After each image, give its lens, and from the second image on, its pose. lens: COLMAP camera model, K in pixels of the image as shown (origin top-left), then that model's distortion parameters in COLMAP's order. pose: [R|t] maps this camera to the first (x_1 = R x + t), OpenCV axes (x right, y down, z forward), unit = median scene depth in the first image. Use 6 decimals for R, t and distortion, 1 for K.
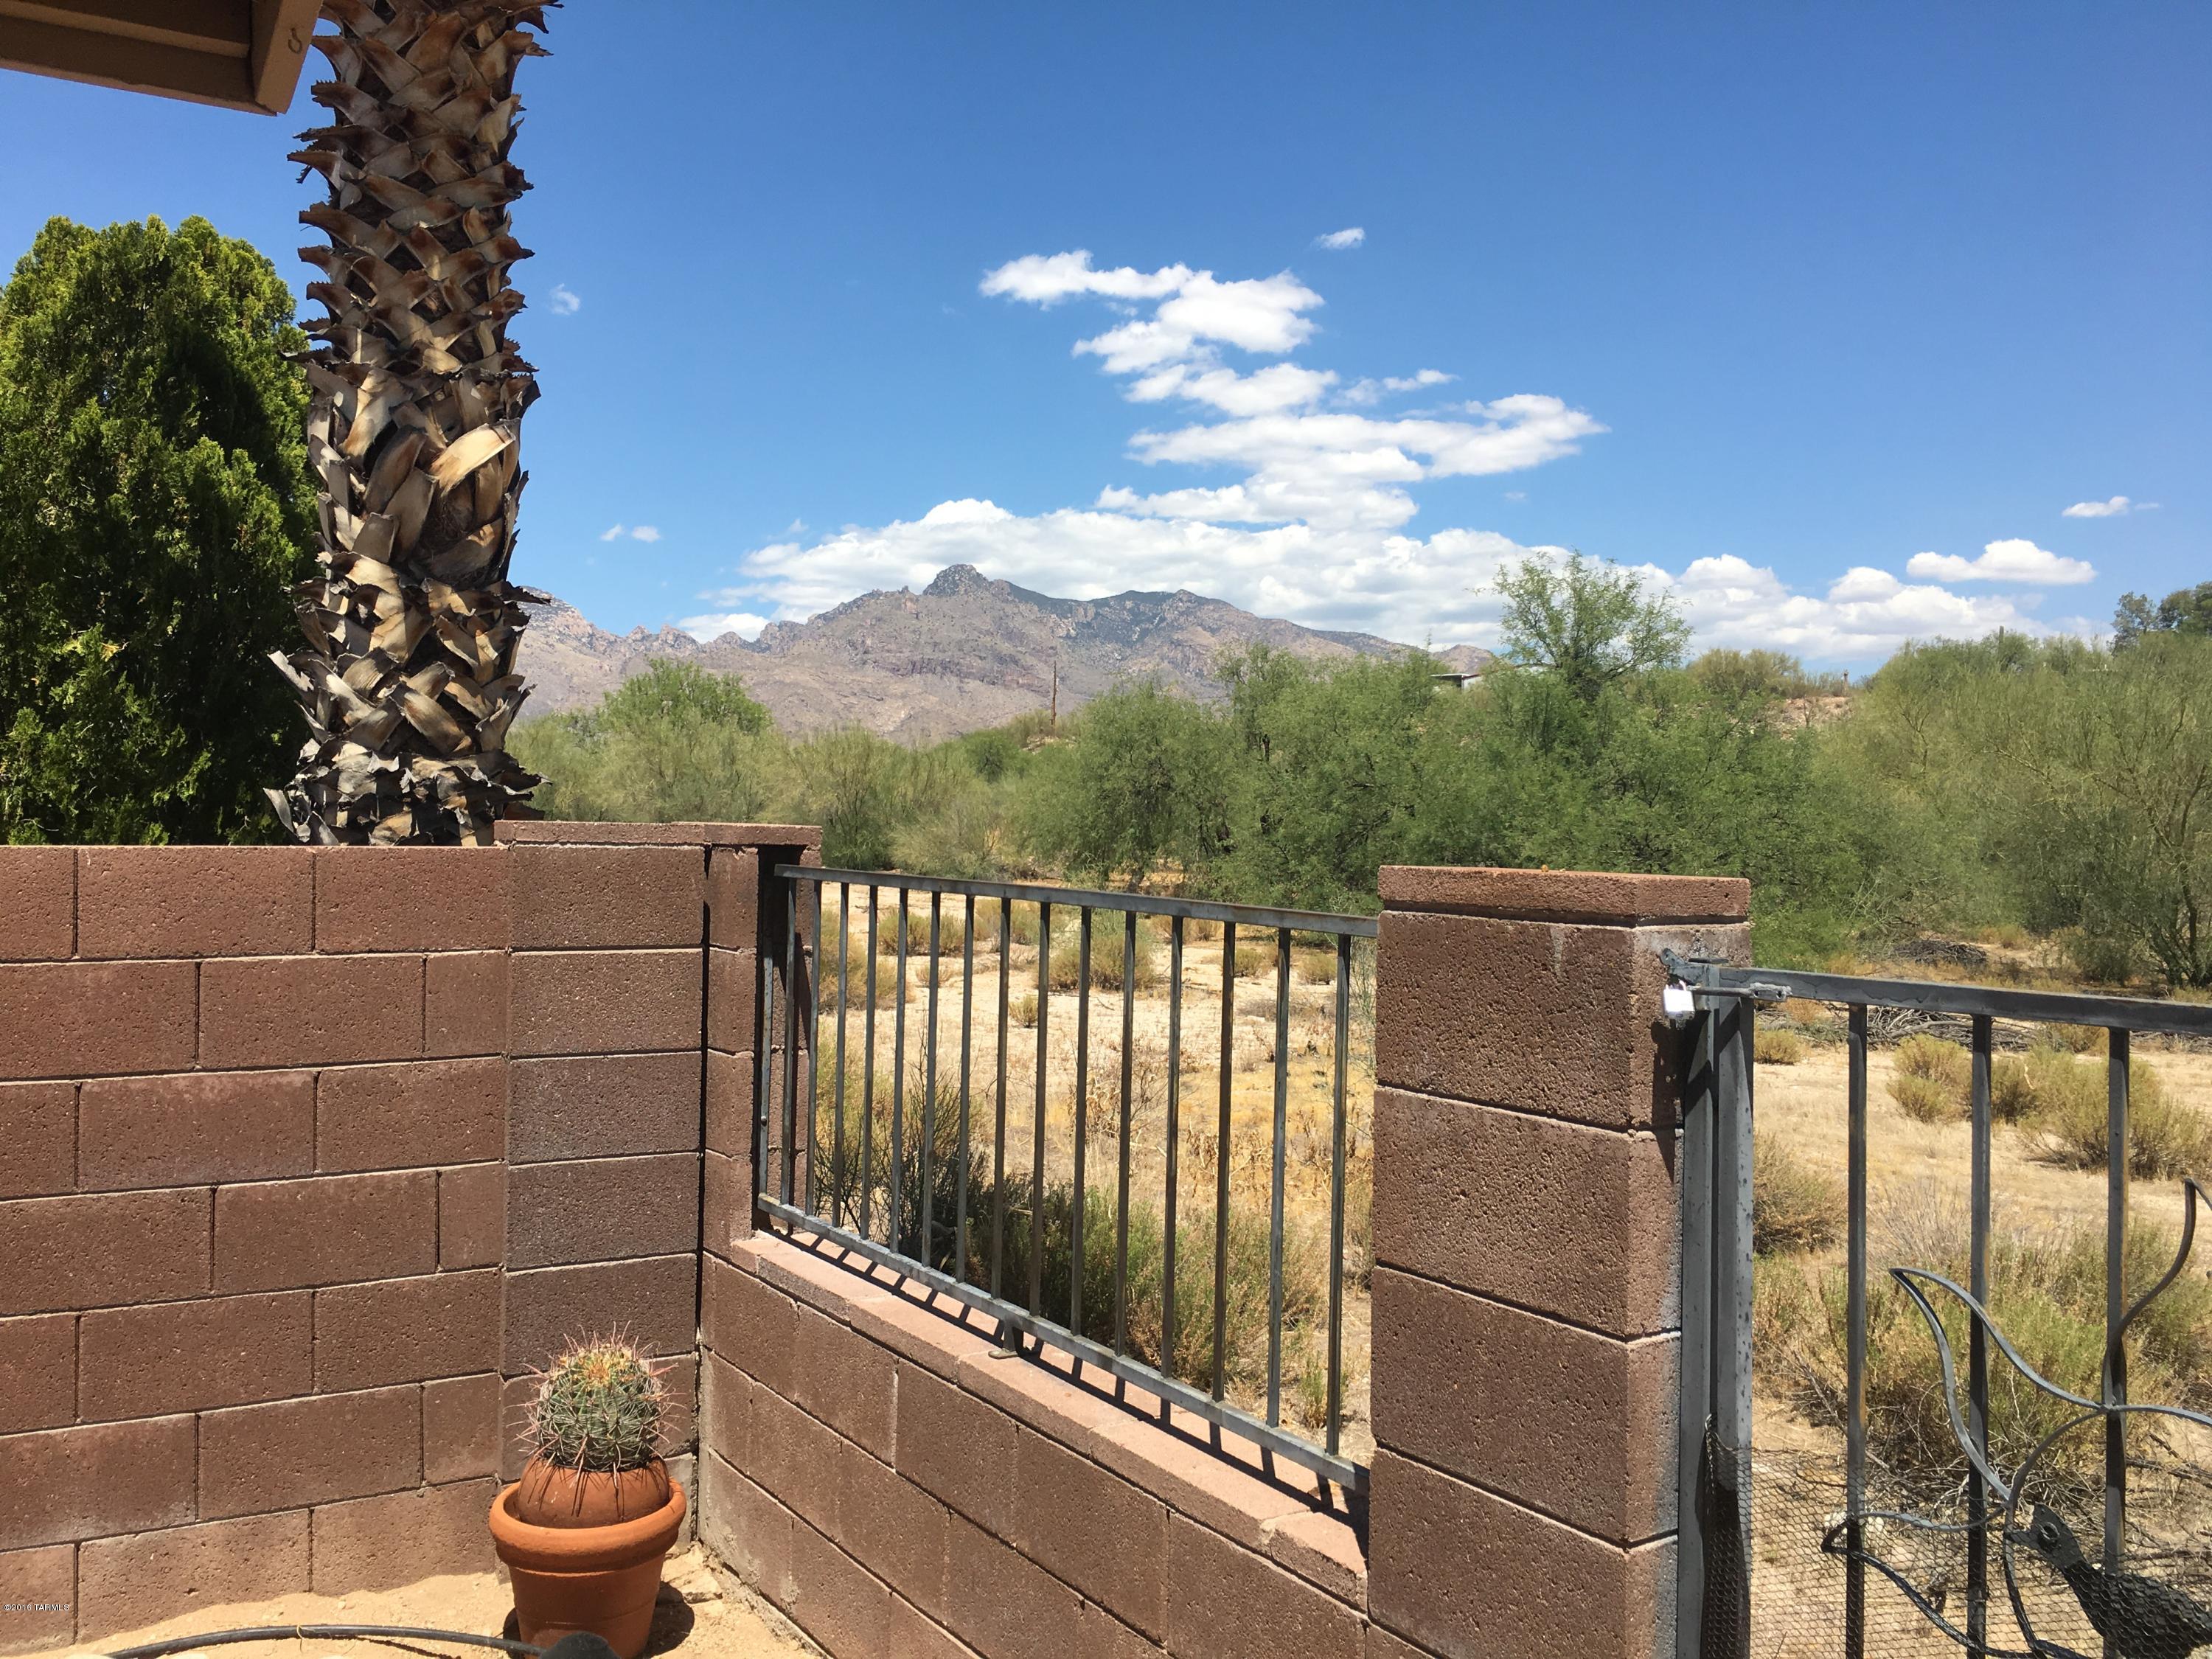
lens RADIAL K [[1881.2, 0, 1095.7], [0, 1881.2, 829.7], [0, 0, 1]] dist [0.070637, -0.091075]
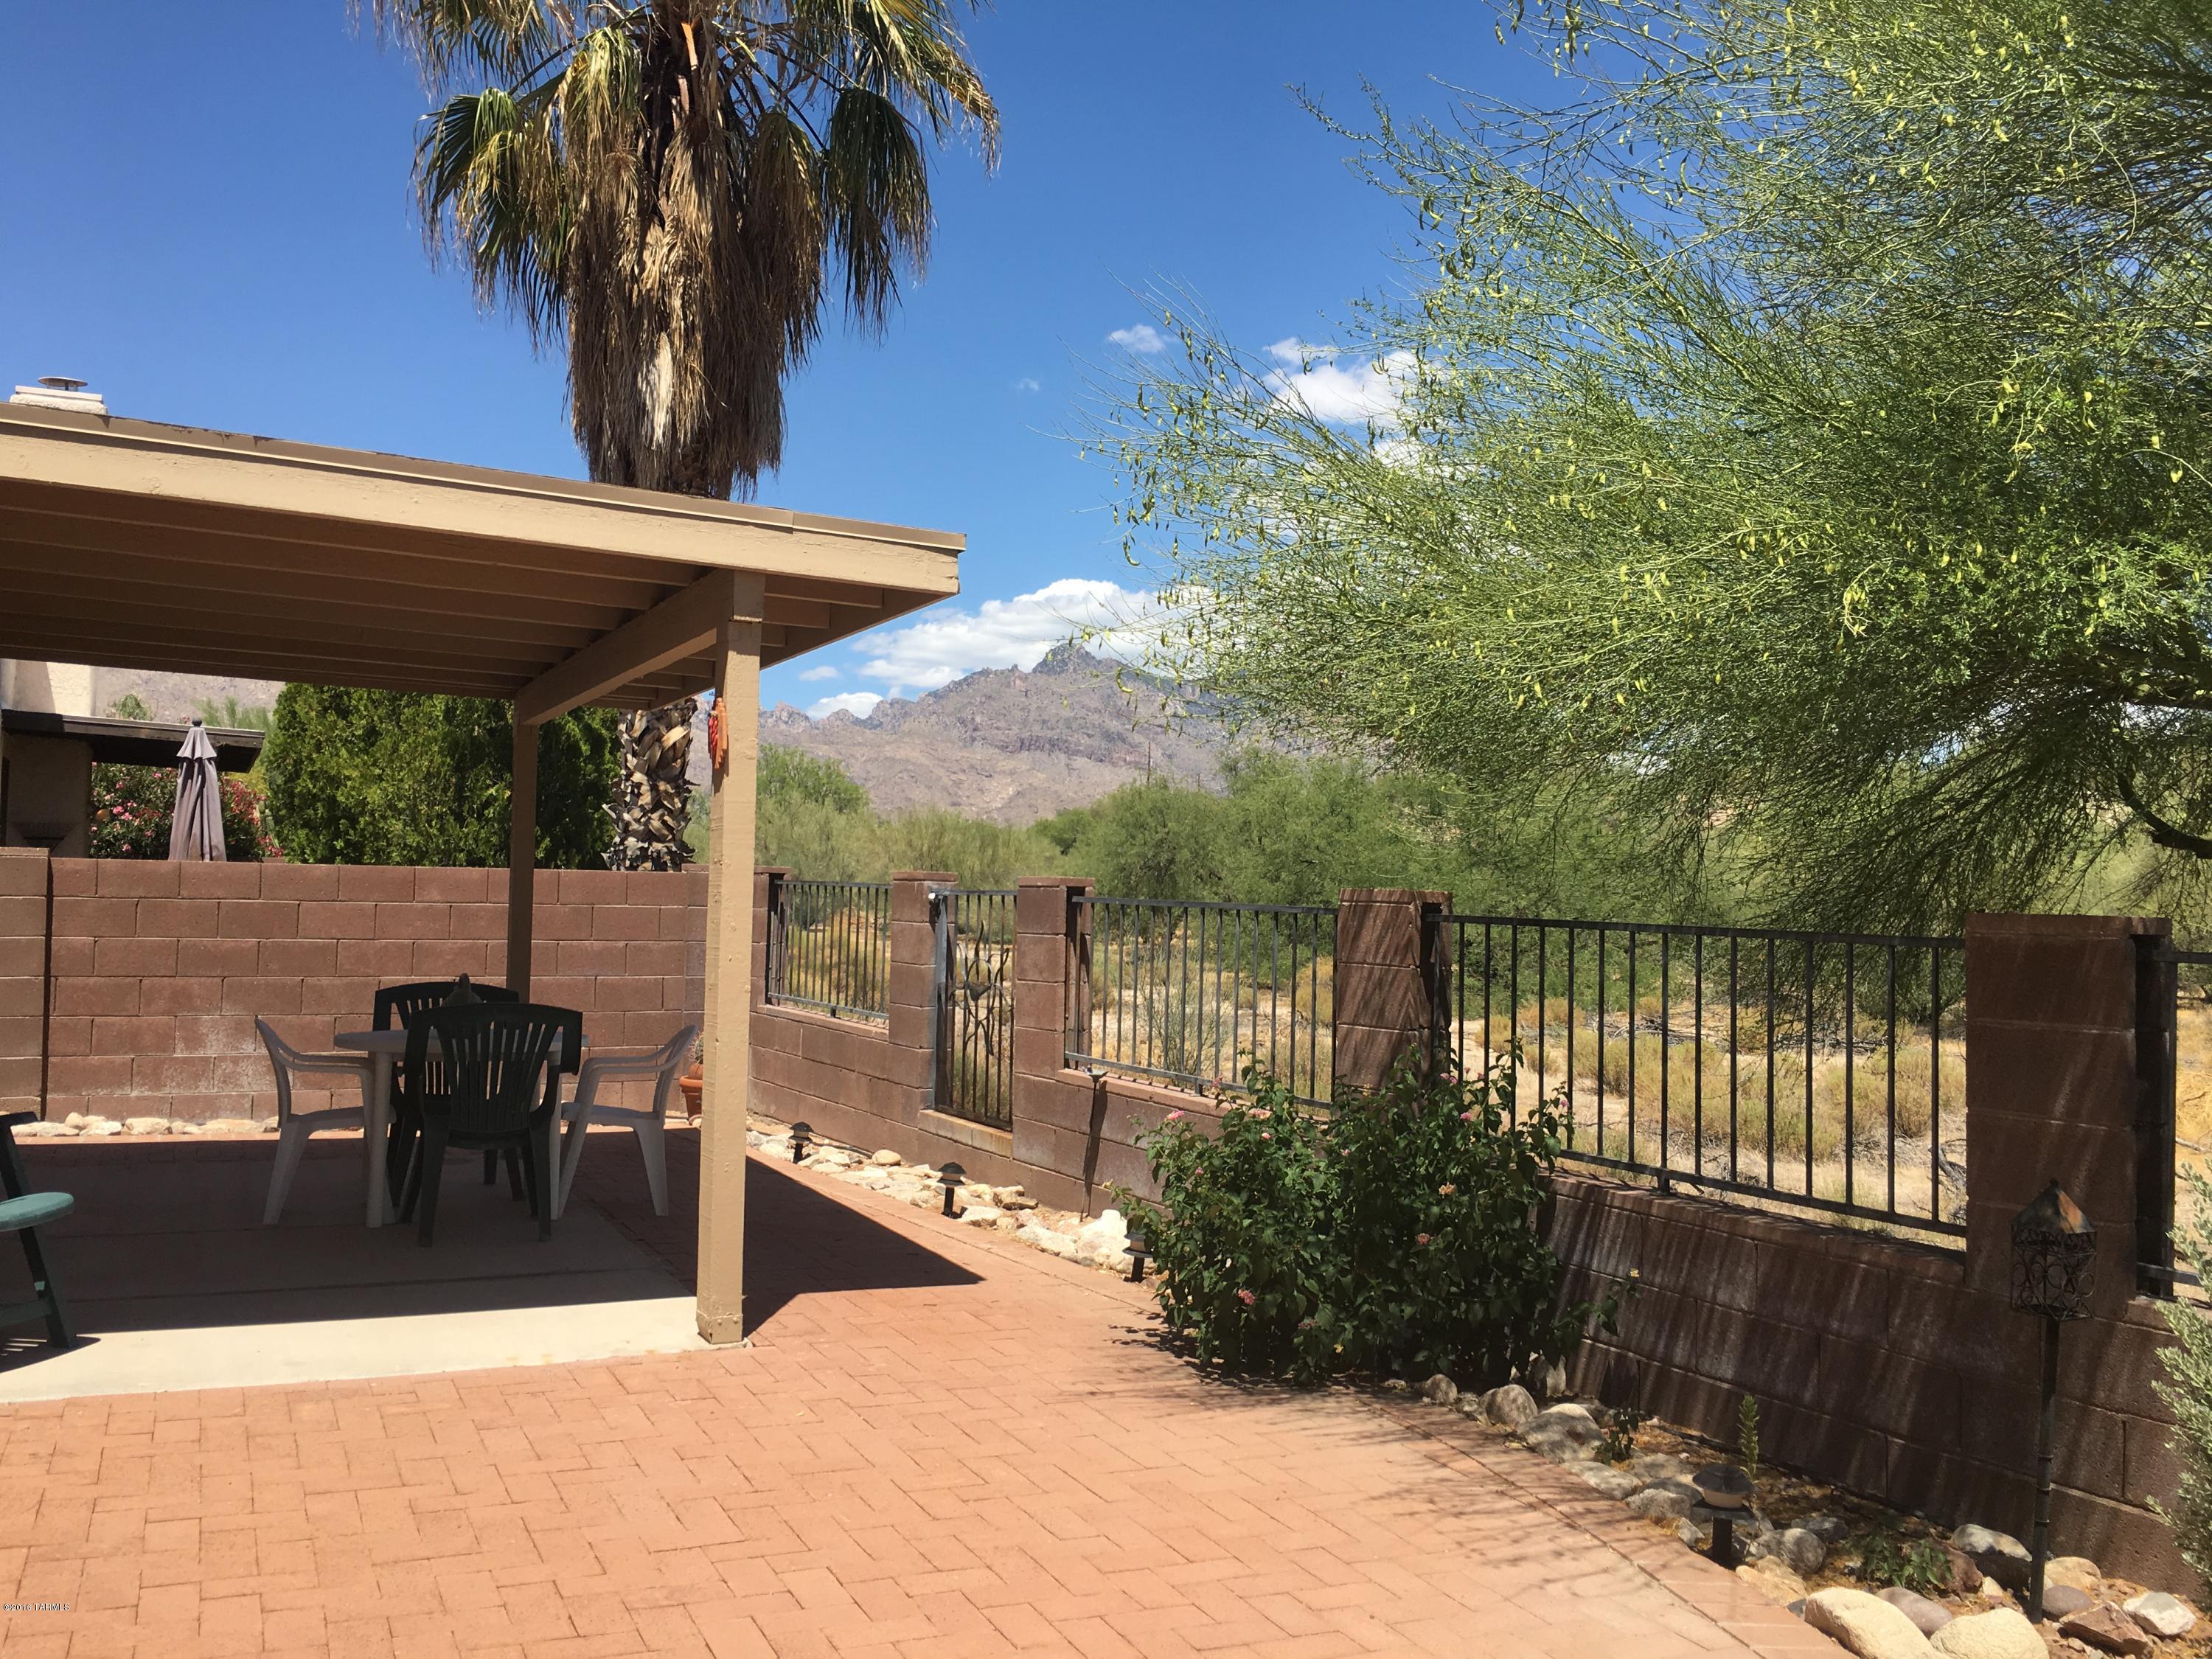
lens RADIAL K [[1881.2, 0, 1112.8], [0, 1881.2, 830.8], [0, 0, 1]] dist [0.070637, -0.091075]
pose [[0.998814, 0.007829, -0.048052, 0.068572], [-0.009766, 0.999143, -0.040221, 0.007613], [0.047696, 0.040643, 0.998035, -0.264252]]
